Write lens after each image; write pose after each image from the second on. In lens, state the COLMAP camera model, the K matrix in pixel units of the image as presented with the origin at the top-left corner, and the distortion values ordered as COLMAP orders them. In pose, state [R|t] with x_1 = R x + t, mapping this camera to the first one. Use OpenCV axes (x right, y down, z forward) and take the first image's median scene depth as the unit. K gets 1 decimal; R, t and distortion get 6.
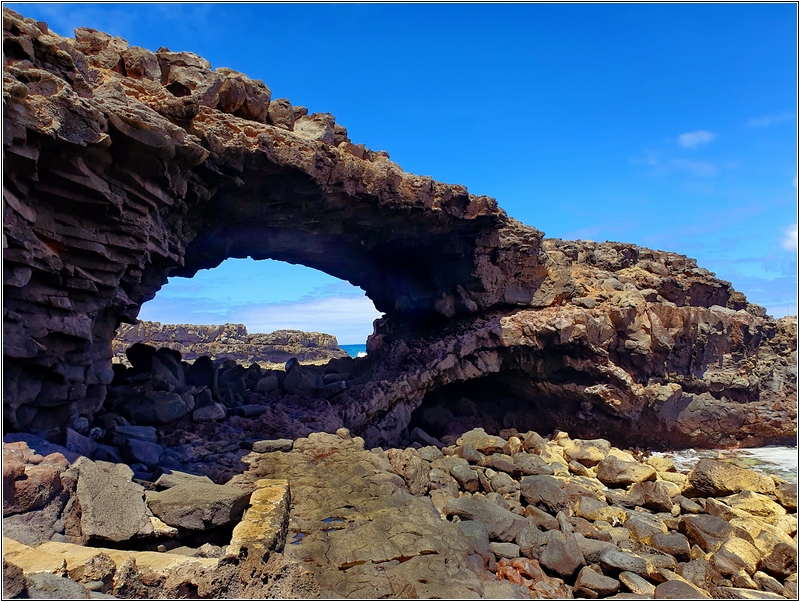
lens RADIAL K [[596.4, 0, 415.0], [0, 596.4, 310.7], [0, 0, 1]] dist [0.002157, -0.010194]
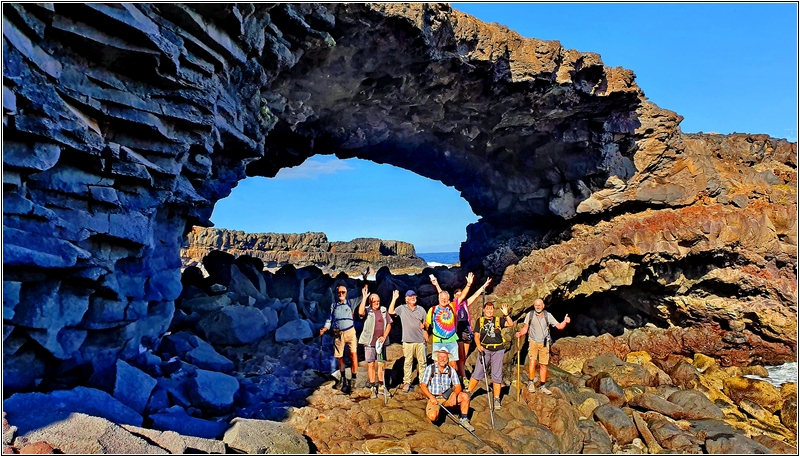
lens RADIAL K [[598.0, 0, 401.9], [0, 598.0, 227.8], [0, 0, 1]] dist [0.000213, -0.002342]
pose [[0.988933, -0.005671, -0.148253, -0.070613], [0.007945, 0.999860, 0.014751, 0.012604], [0.148148, -0.015766, 0.988839, 0.193891]]
